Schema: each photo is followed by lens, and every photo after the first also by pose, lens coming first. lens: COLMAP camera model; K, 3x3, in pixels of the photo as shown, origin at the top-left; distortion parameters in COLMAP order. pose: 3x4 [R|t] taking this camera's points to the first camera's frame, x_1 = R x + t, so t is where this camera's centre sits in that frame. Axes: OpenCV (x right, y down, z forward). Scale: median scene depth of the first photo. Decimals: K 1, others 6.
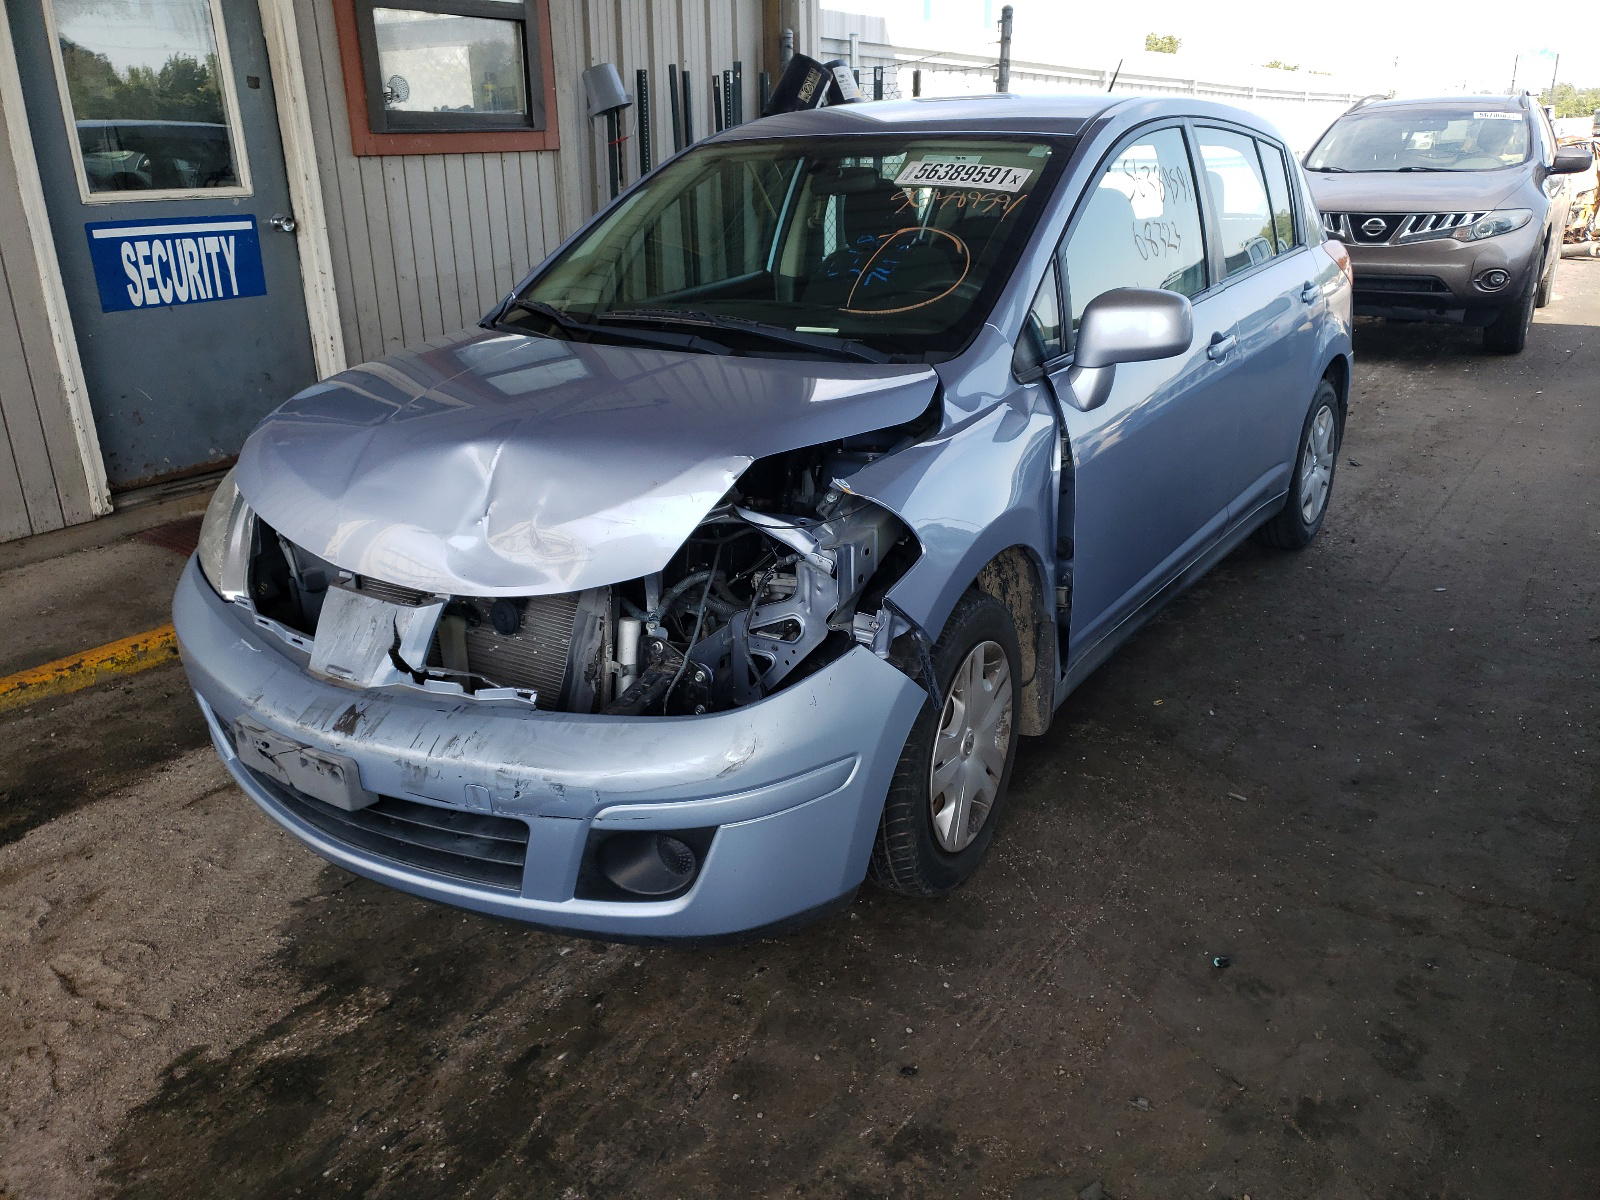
lens RADIAL K [[1273.3, 0, 836.4], [0, 1273.3, 583.5], [0, 0, 1]] dist [0.052463, -0.042537]
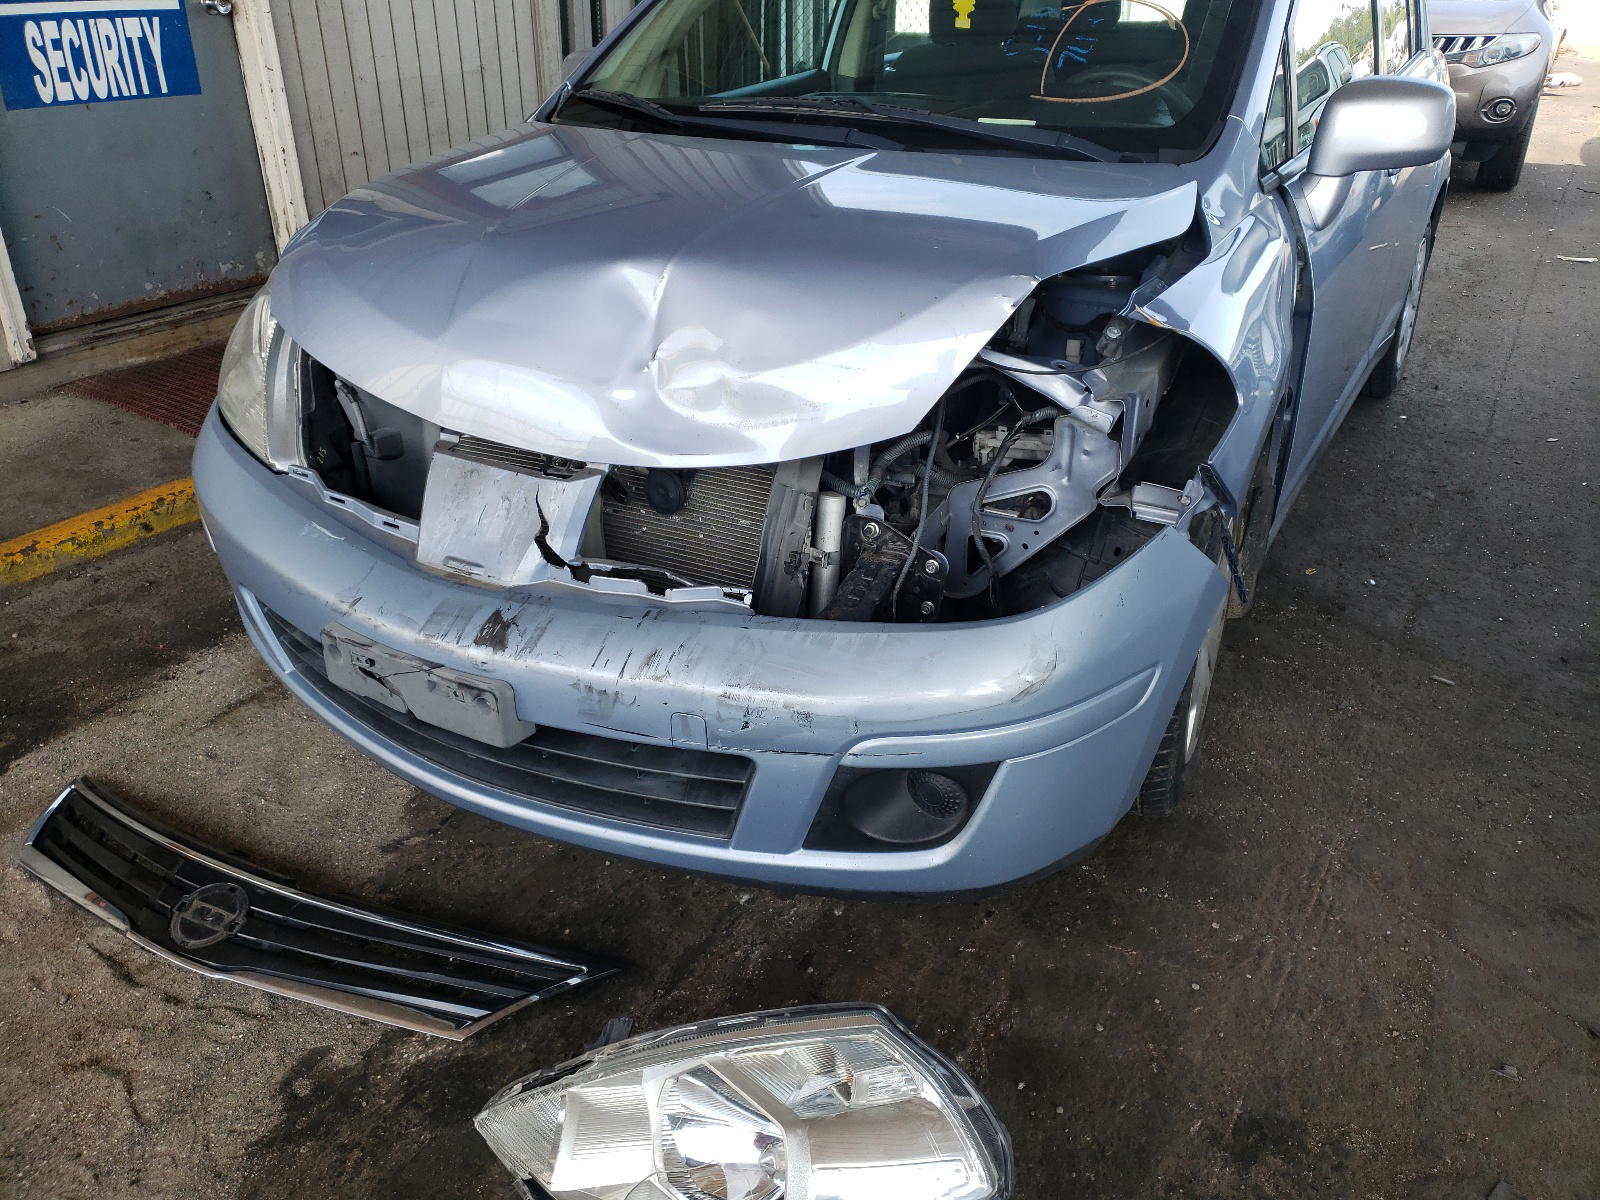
lens RADIAL K [[1273.3, 0, 842.7], [0, 1273.3, 572.2], [0, 0, 1]] dist [0.052463, -0.042537]
pose [[0.995935, -0.017709, 0.088322, -0.223879], [0.008176, 0.994208, 0.107157, -0.007302], [-0.089708, -0.105999, 0.990311, 0.215568]]
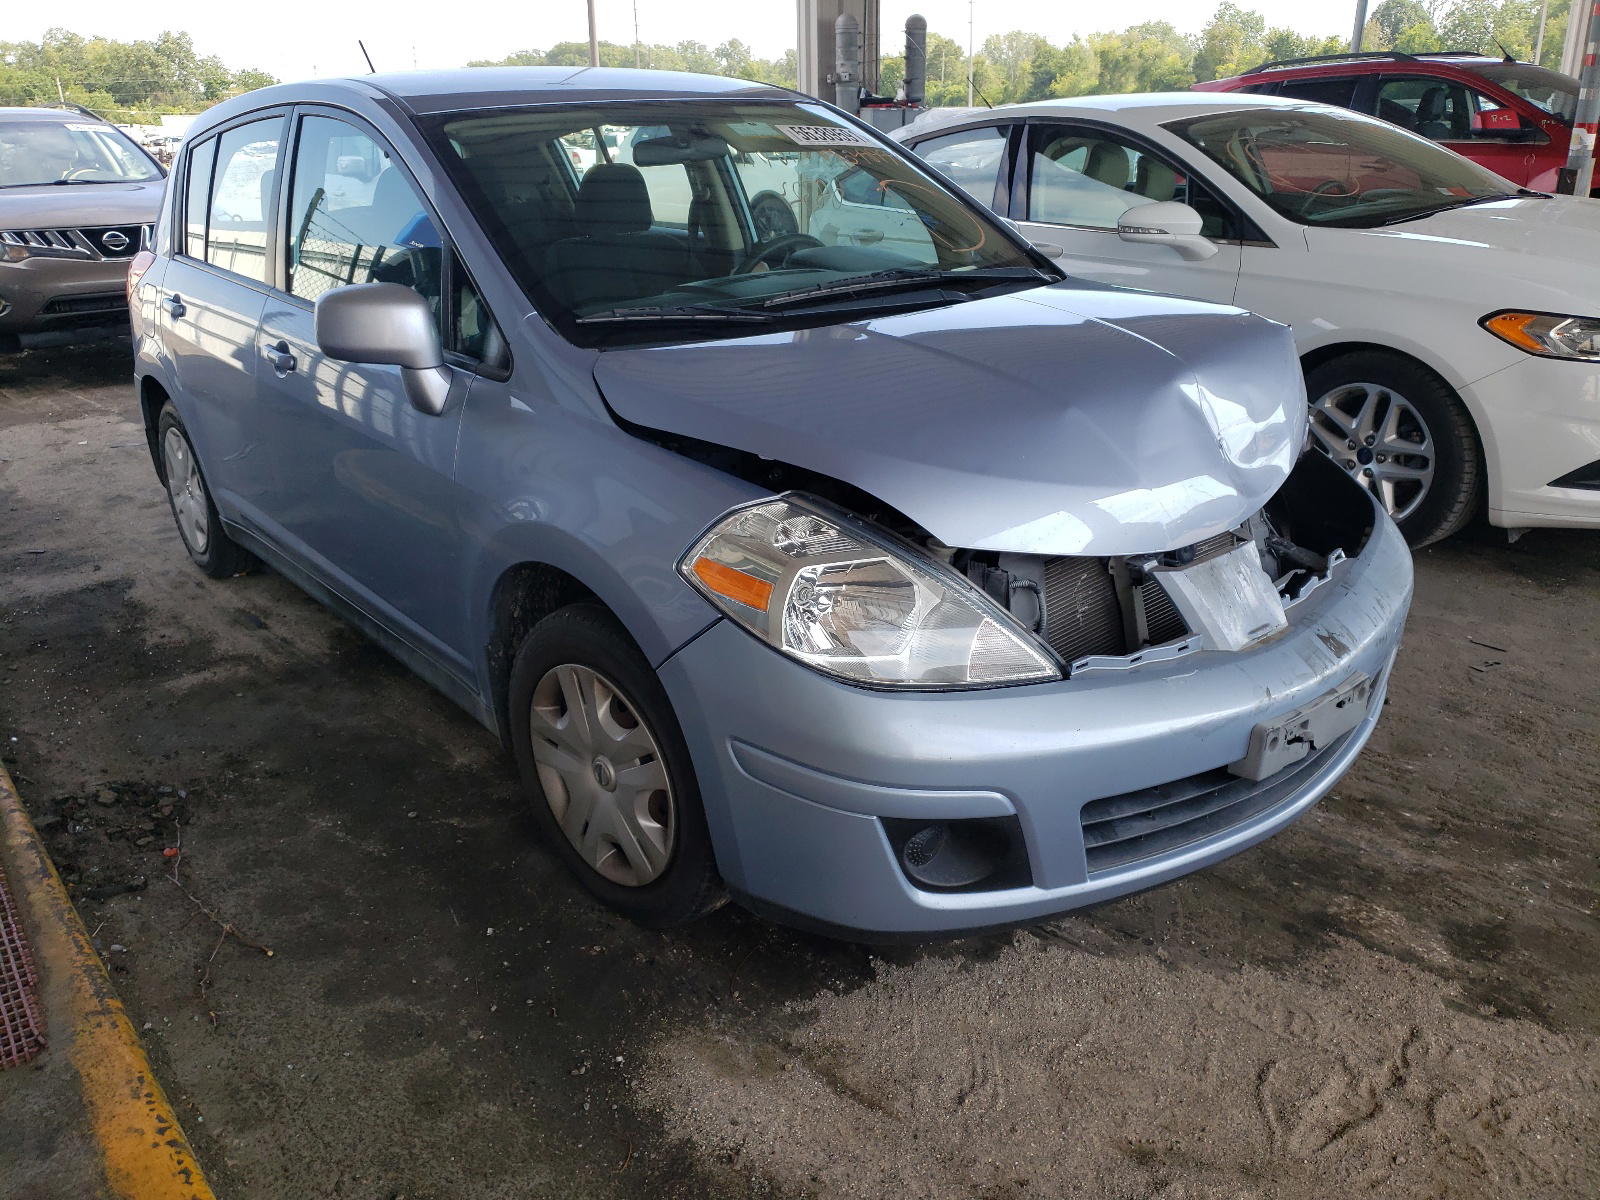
lens RADIAL K [[1273.3, 0, 798.4], [0, 1273.3, 592.2], [0, 0, 1]] dist [0.052463, -0.042537]
pose [[0.255885, -0.324221, 0.910716, -1.288069], [0.344174, 0.910906, 0.227585, -0.280922], [-0.903364, 0.255209, 0.344676, 0.949406]]
